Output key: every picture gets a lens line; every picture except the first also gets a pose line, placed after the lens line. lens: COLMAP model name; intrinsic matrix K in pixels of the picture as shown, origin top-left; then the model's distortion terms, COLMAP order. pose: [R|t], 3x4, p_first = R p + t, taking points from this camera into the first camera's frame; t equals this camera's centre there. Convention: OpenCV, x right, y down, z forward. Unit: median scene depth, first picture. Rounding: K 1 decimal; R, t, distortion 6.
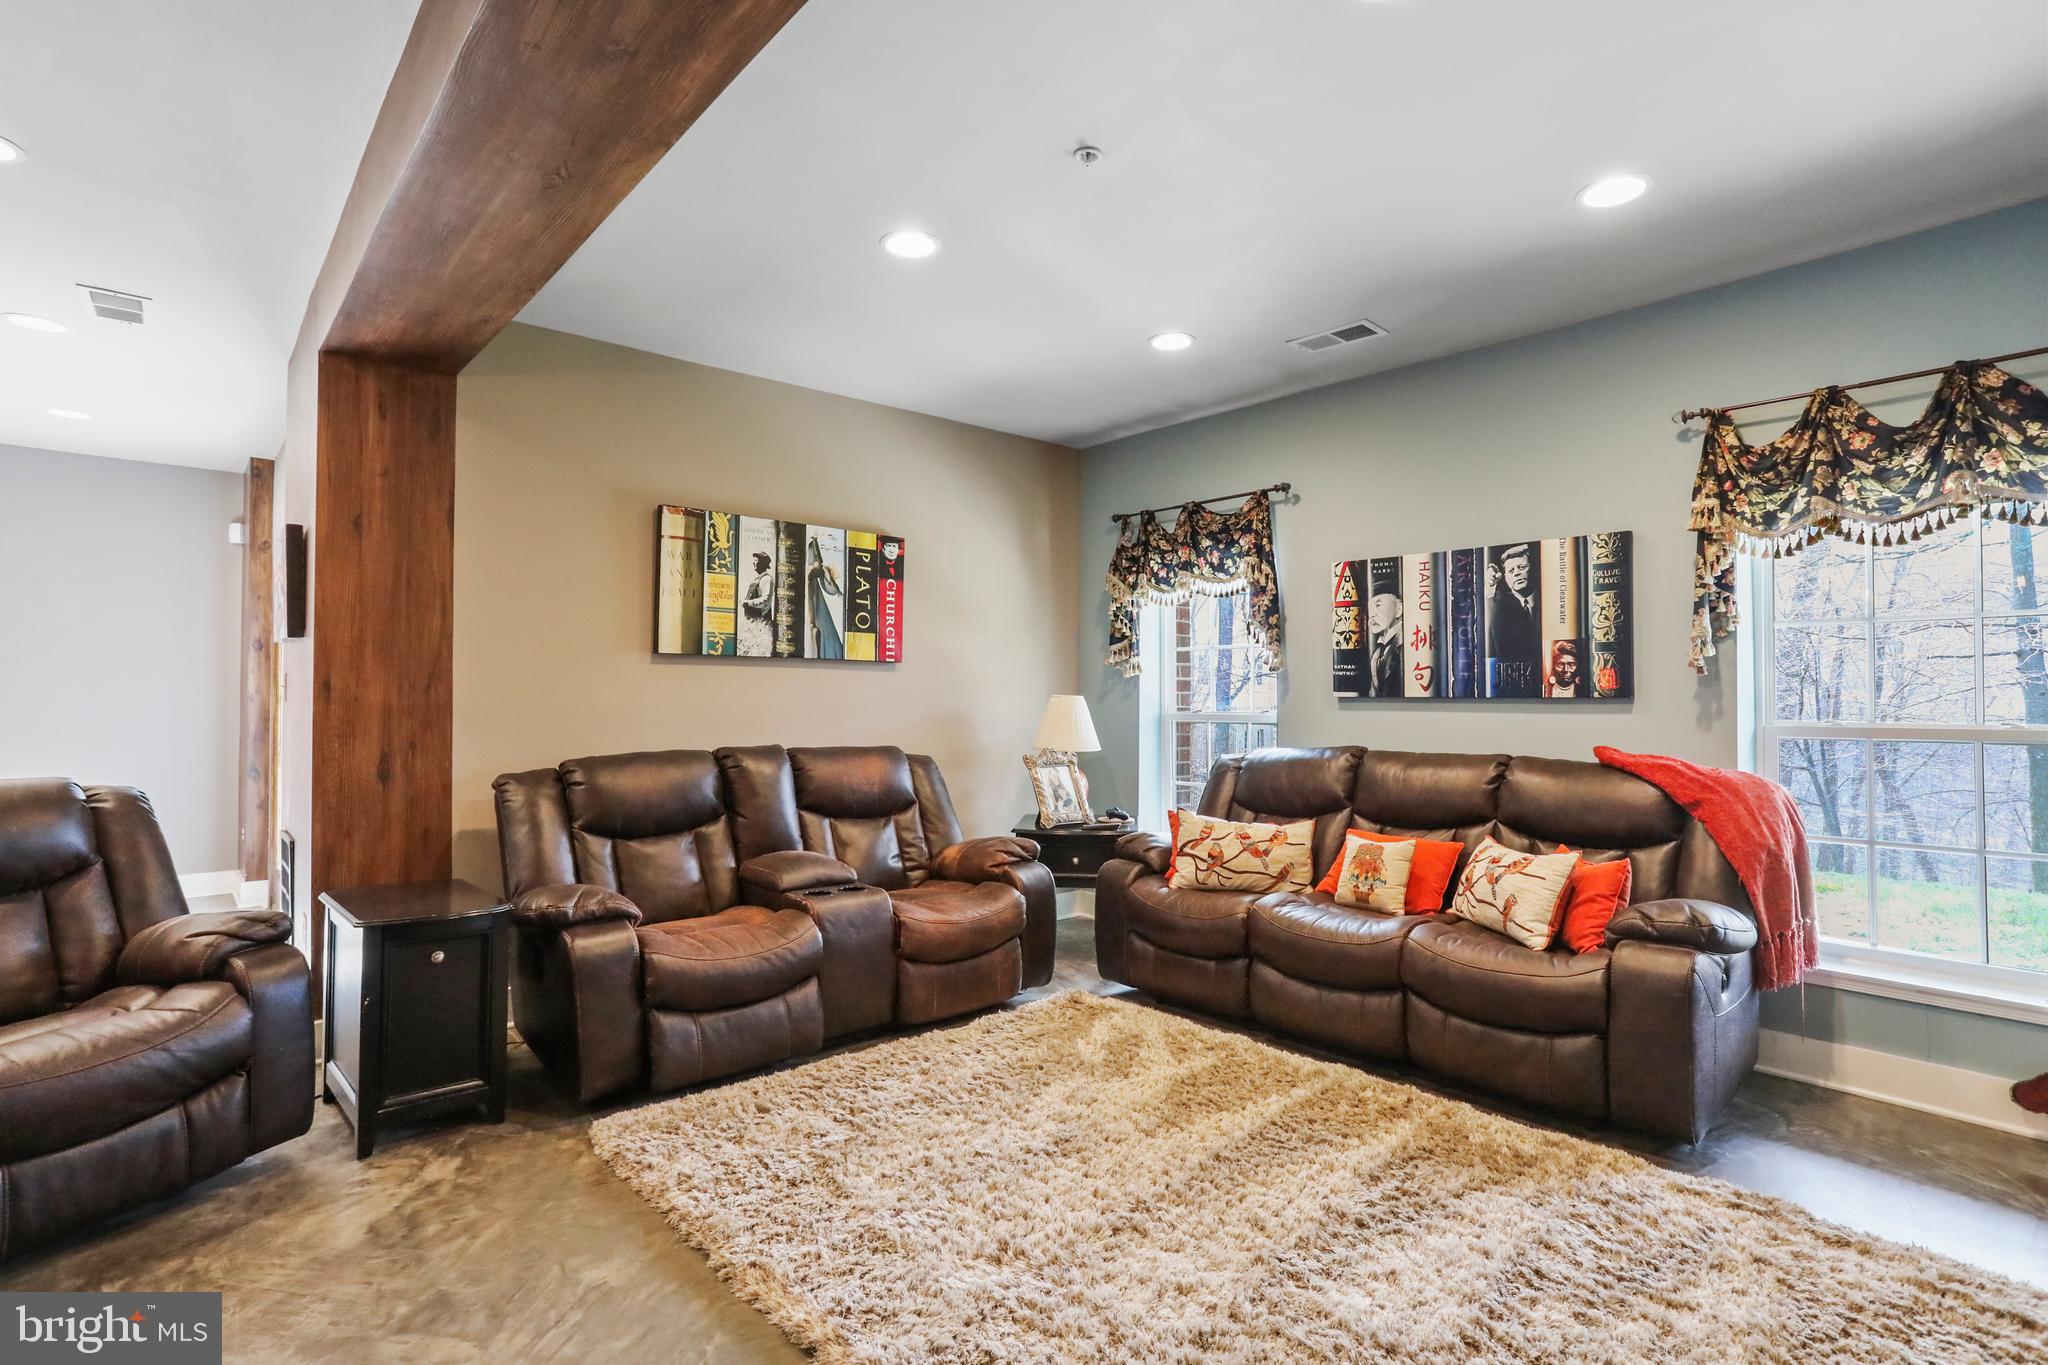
lens RADIAL K [[990.8, 0, 1018.9], [0, 990.8, 684.7], [0, 0, 1]] dist [-0.030964, 0.017989]
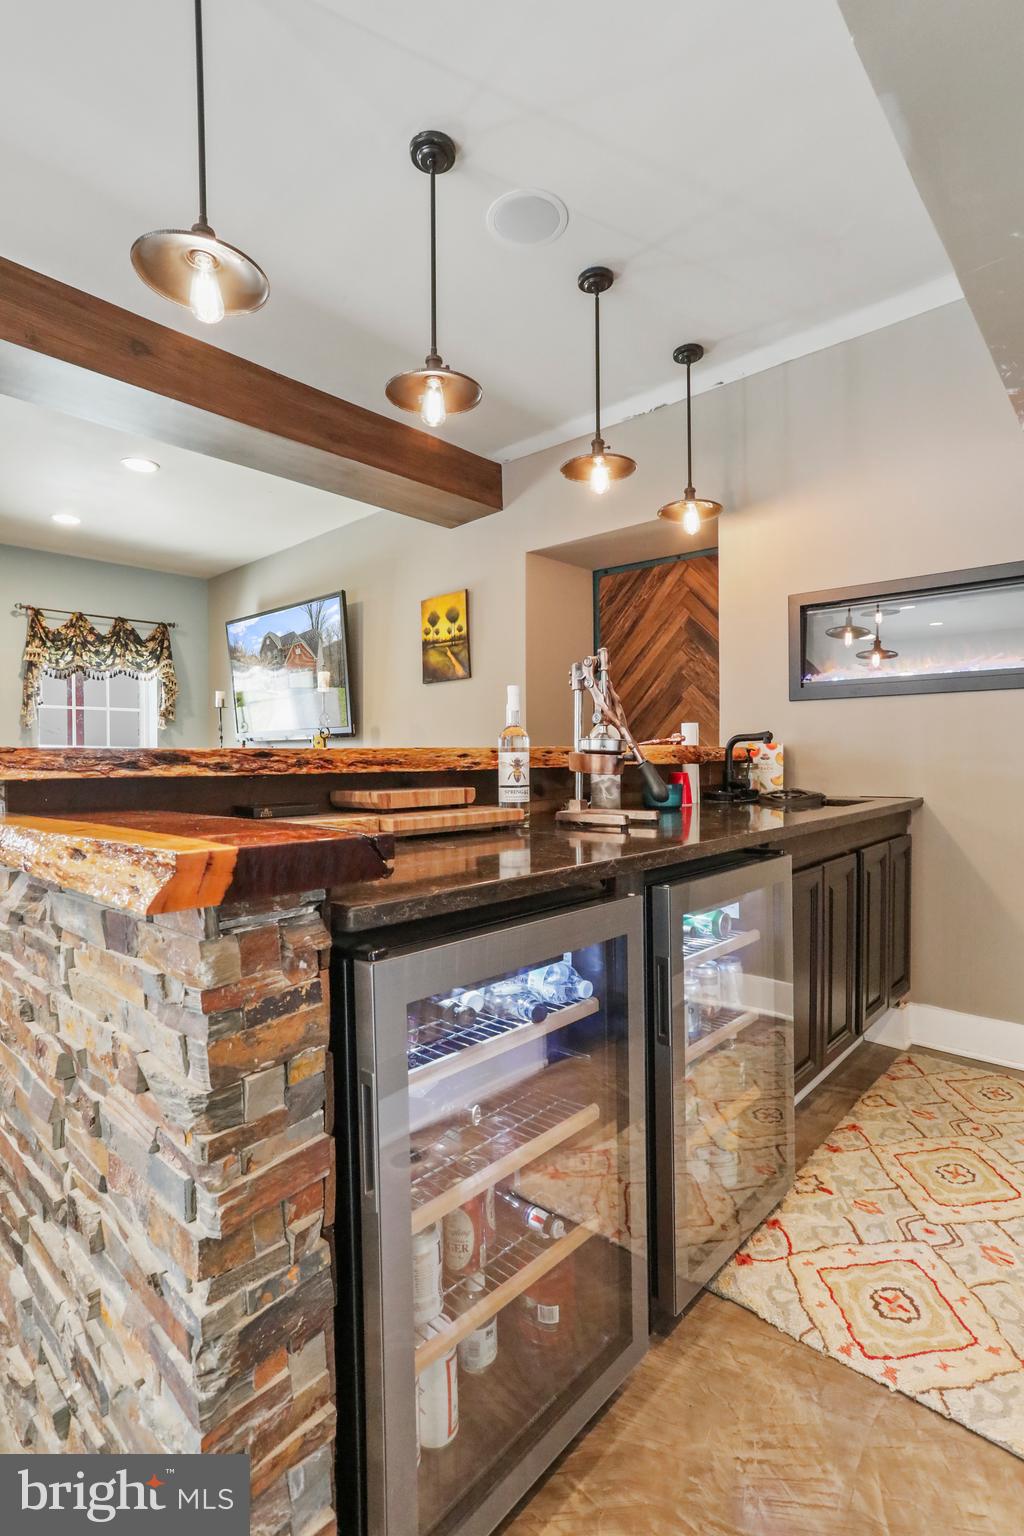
lens RADIAL K [[743.1, 0, 504.8], [0, 743.1, 765.6], [0, 0, 1]] dist [-0.030964, 0.017989]
pose [[-0.088763, -0.013719, 0.995958, -0.814261], [-0.008398, 0.999880, 0.013025, 0.033937], [-0.996017, -0.007208, -0.088867, 0.074649]]
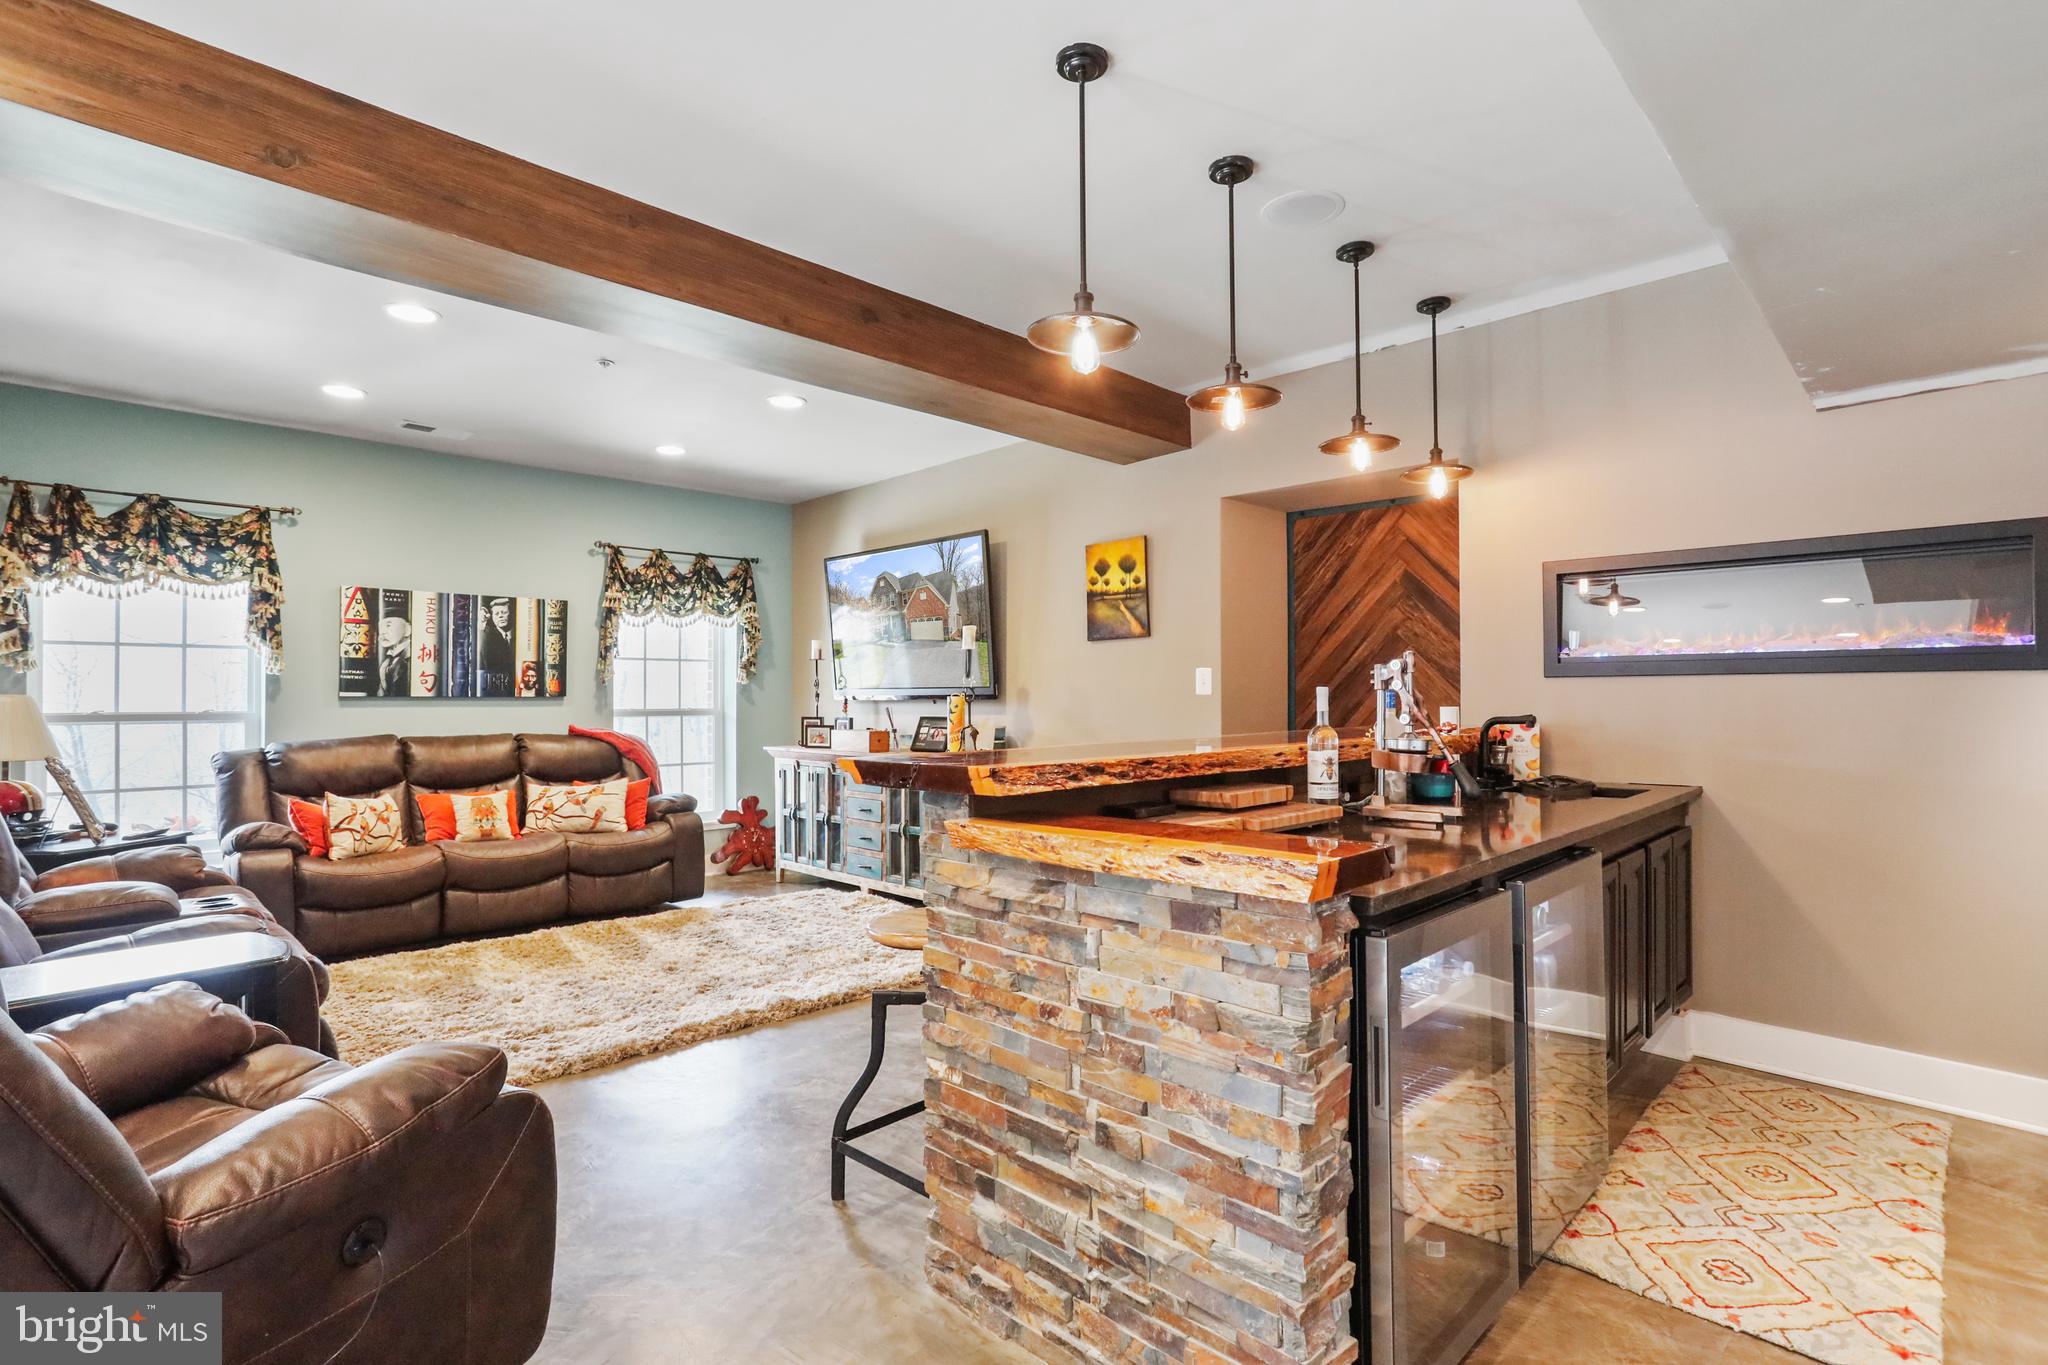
lens RADIAL K [[990.8, 0, 1008.1], [0, 990.8, 682.6], [0, 0, 1]] dist [-0.030964, 0.017989]
pose [[-0.038651, 0.013004, 0.999168, -0.972294], [-0.012598, 0.999830, -0.013500, 0.001750], [-0.999173, -0.013109, -0.038481, 0.241720]]
